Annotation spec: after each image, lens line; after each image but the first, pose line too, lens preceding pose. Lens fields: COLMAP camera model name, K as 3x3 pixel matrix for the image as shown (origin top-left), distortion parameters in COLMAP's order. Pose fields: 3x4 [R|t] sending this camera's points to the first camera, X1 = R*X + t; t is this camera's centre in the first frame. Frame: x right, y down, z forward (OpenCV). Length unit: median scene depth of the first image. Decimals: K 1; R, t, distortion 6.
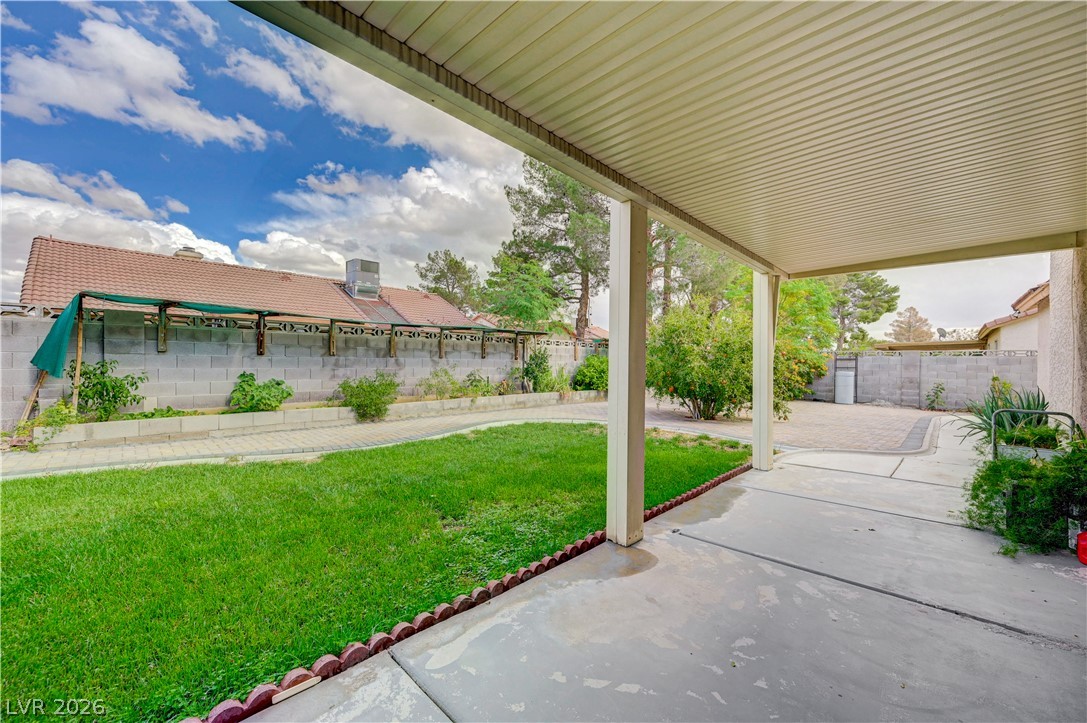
lens RADIAL K [[431.2, 0, 549.2], [0, 431.2, 365.2], [0, 0, 1]] dist [0.000228, 0.000281]
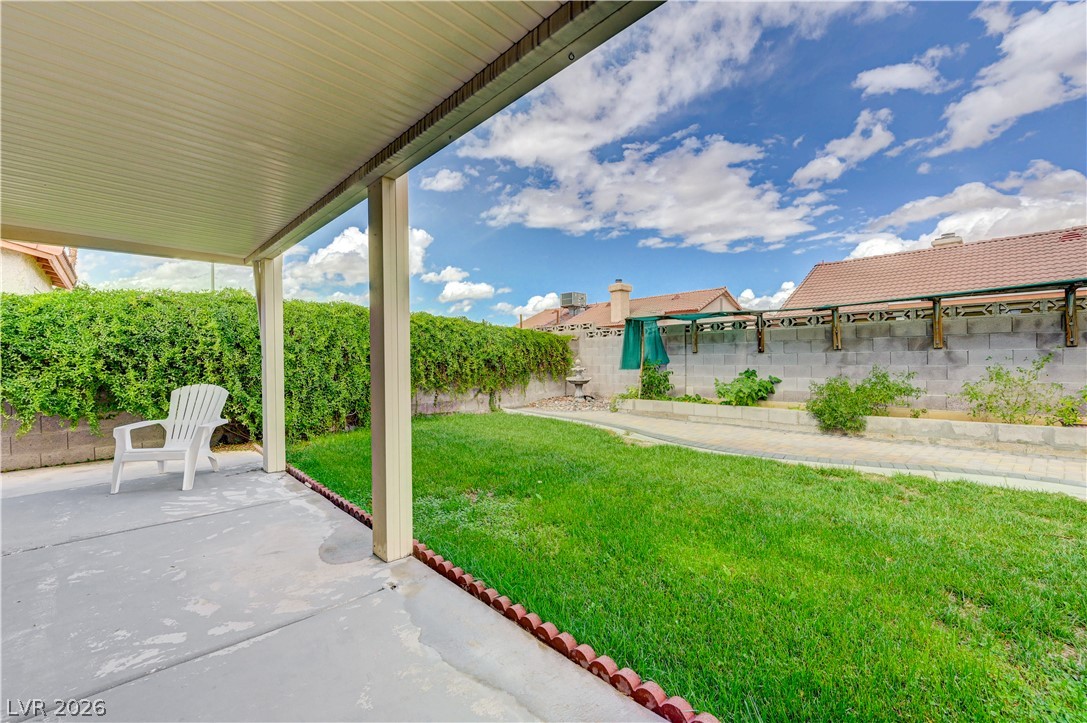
lens RADIAL K [[441.2, 0, 543.7], [0, 441.2, 377.0], [0, 0, 1]] dist [0.013377, -0.000091]
pose [[-0.056353, 0.029785, -0.997967, 0.436367], [0.006395, 0.999545, 0.029471, 0.000311], [0.998390, -0.004721, -0.056518, 0.551675]]
